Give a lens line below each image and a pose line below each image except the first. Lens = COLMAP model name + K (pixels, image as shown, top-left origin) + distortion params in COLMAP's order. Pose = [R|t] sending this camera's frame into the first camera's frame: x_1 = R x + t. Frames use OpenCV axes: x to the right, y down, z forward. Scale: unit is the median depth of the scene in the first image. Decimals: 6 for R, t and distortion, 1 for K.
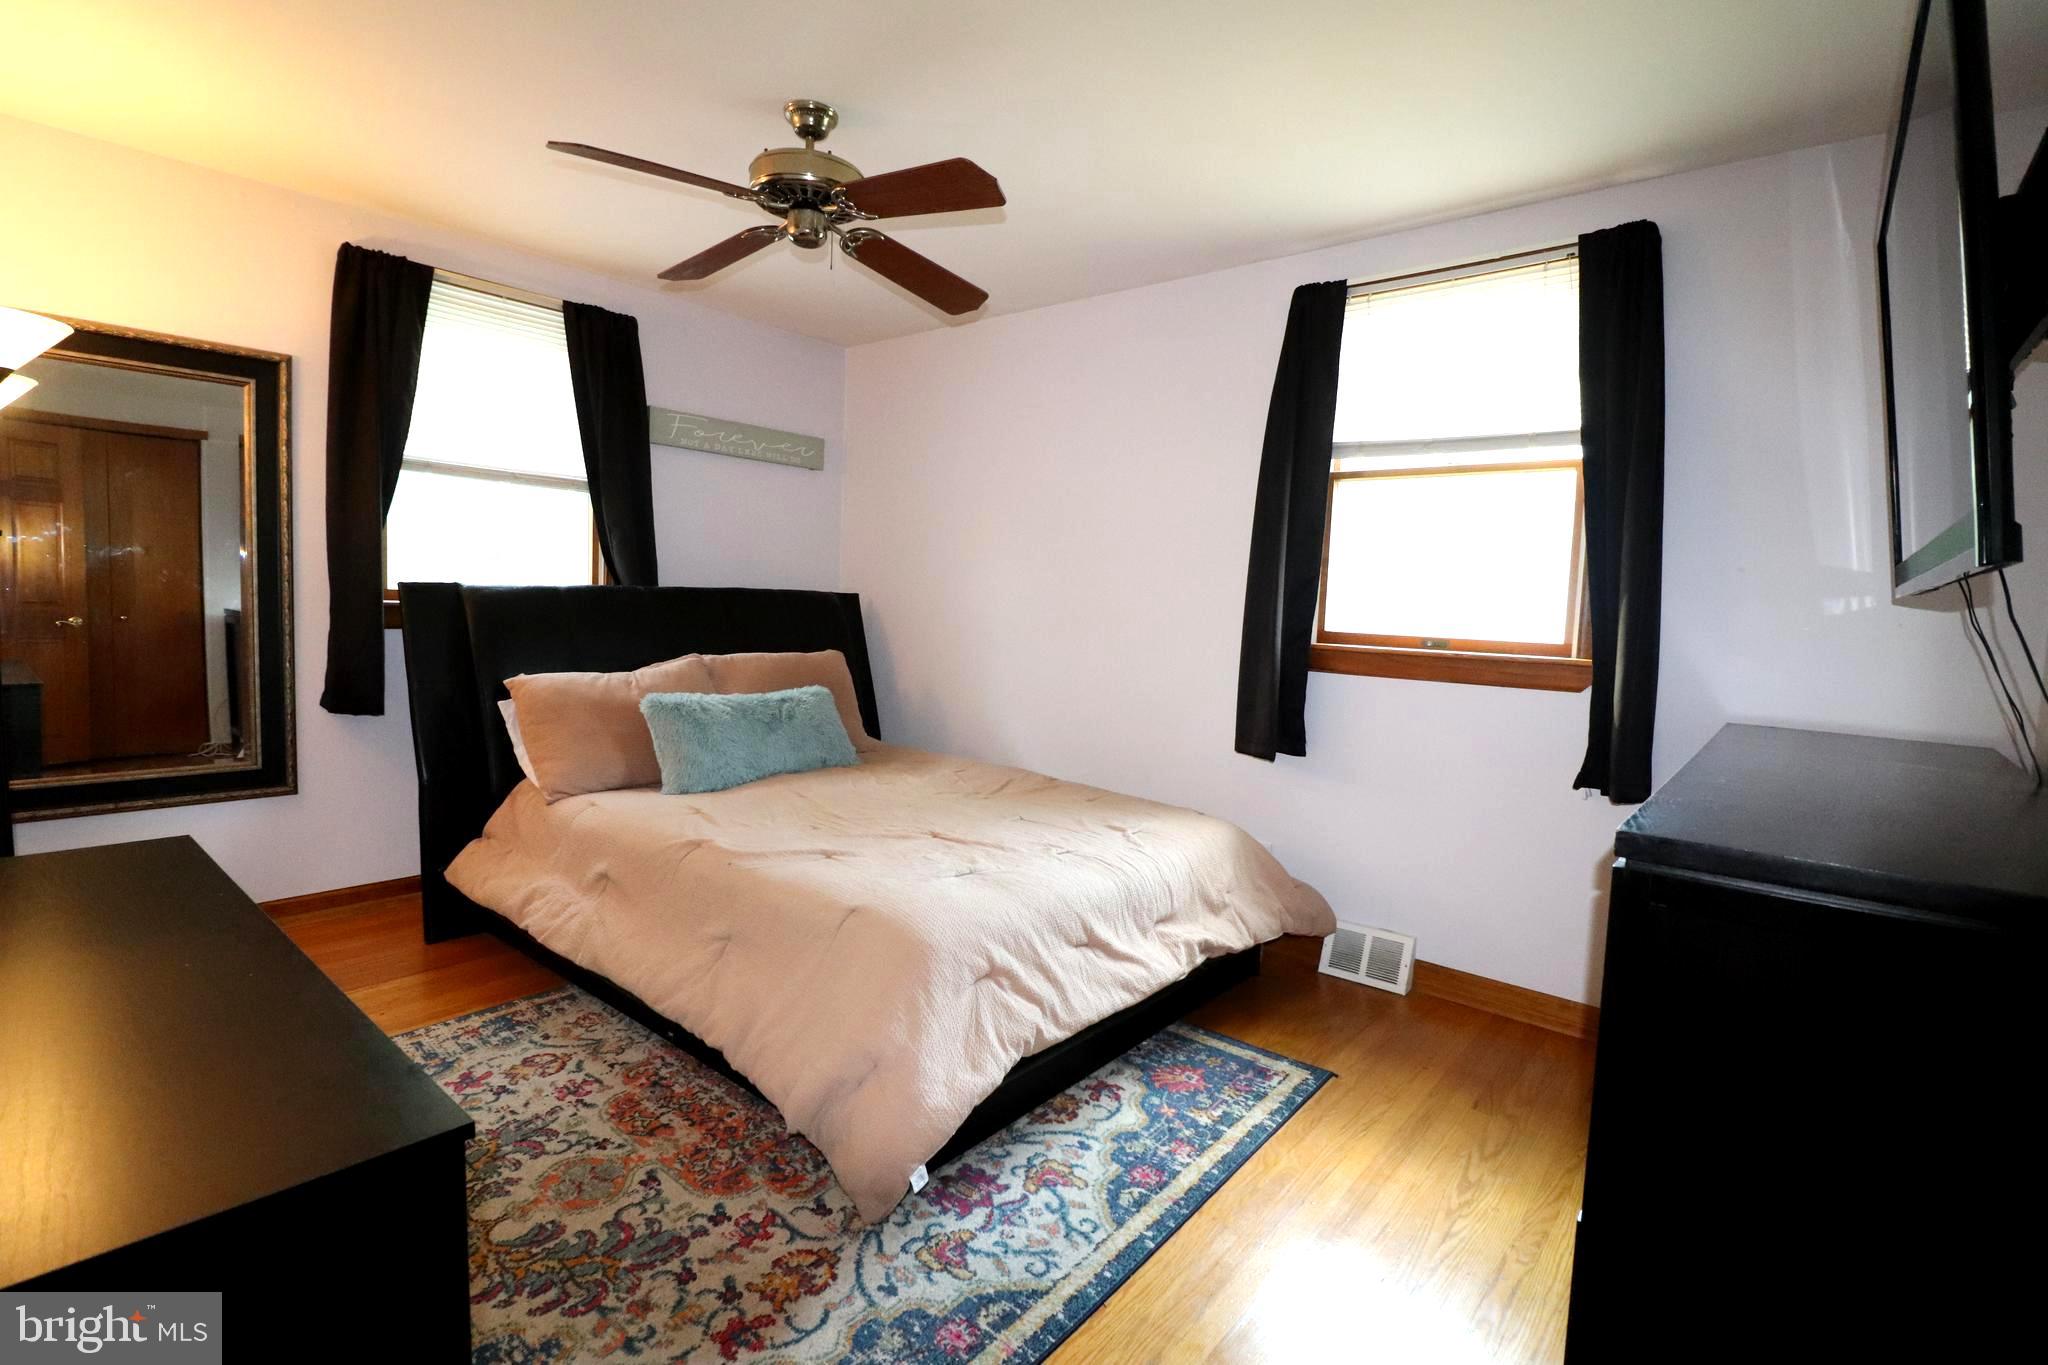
lens RADIAL K [[941.4, 0, 1031.8], [0, 941.4, 674.0], [0, 0, 1]] dist [-0.003607, -0.011104]
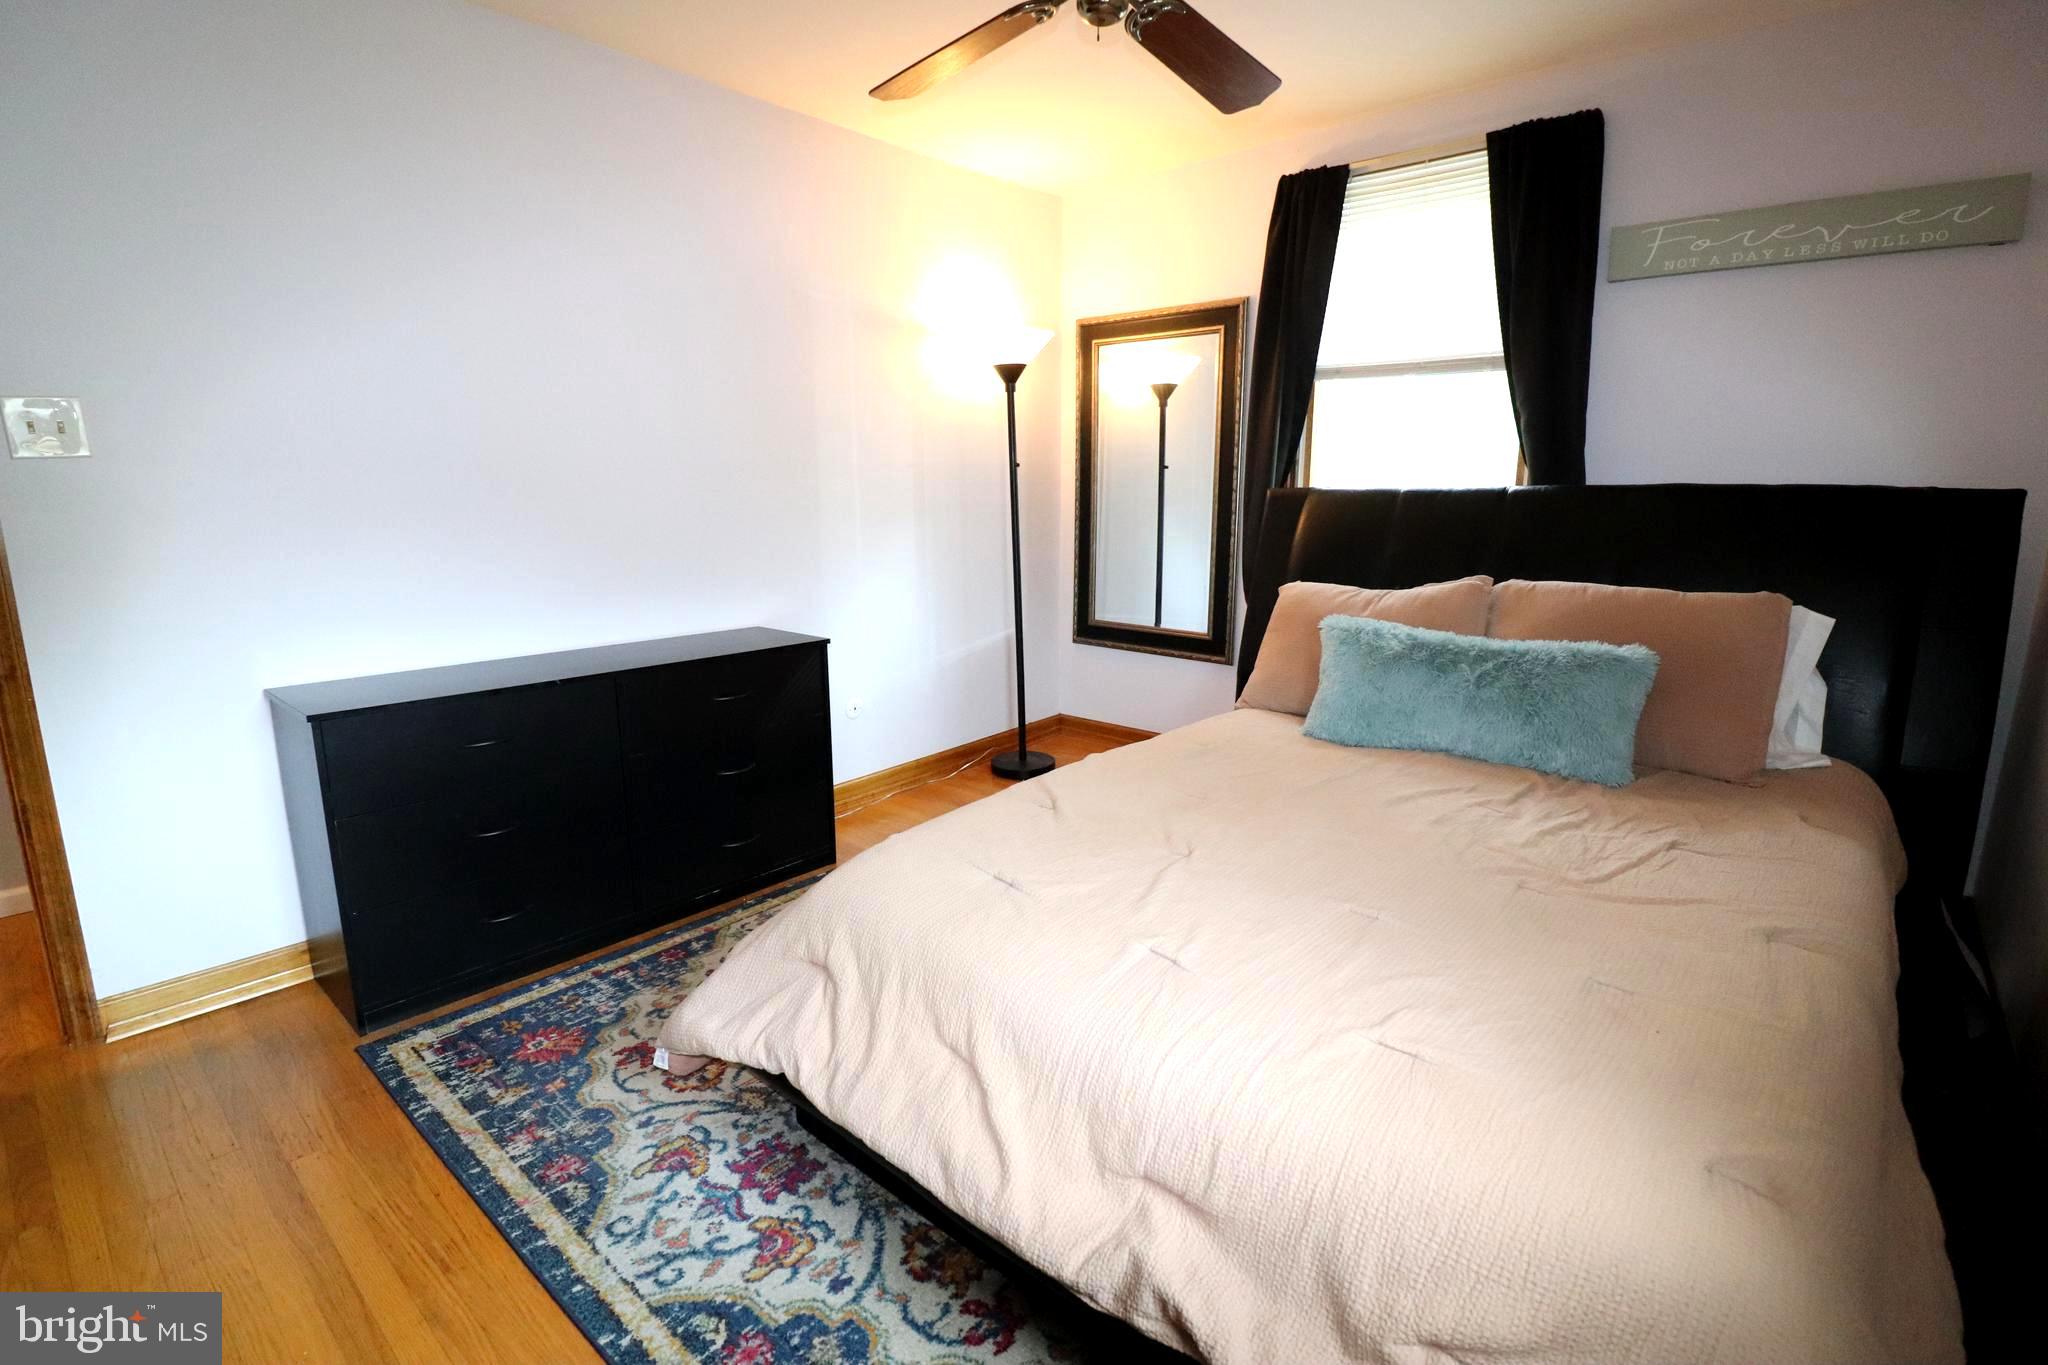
lens RADIAL K [[941.4, 0, 1033.0], [0, 941.4, 673.7], [0, 0, 1]] dist [-0.003607, -0.011104]
pose [[-0.017861, 0.164144, -0.986275, 0.685881], [-0.080933, 0.982958, 0.165058, -0.068968], [0.996559, 0.082770, -0.004272, 1.148116]]
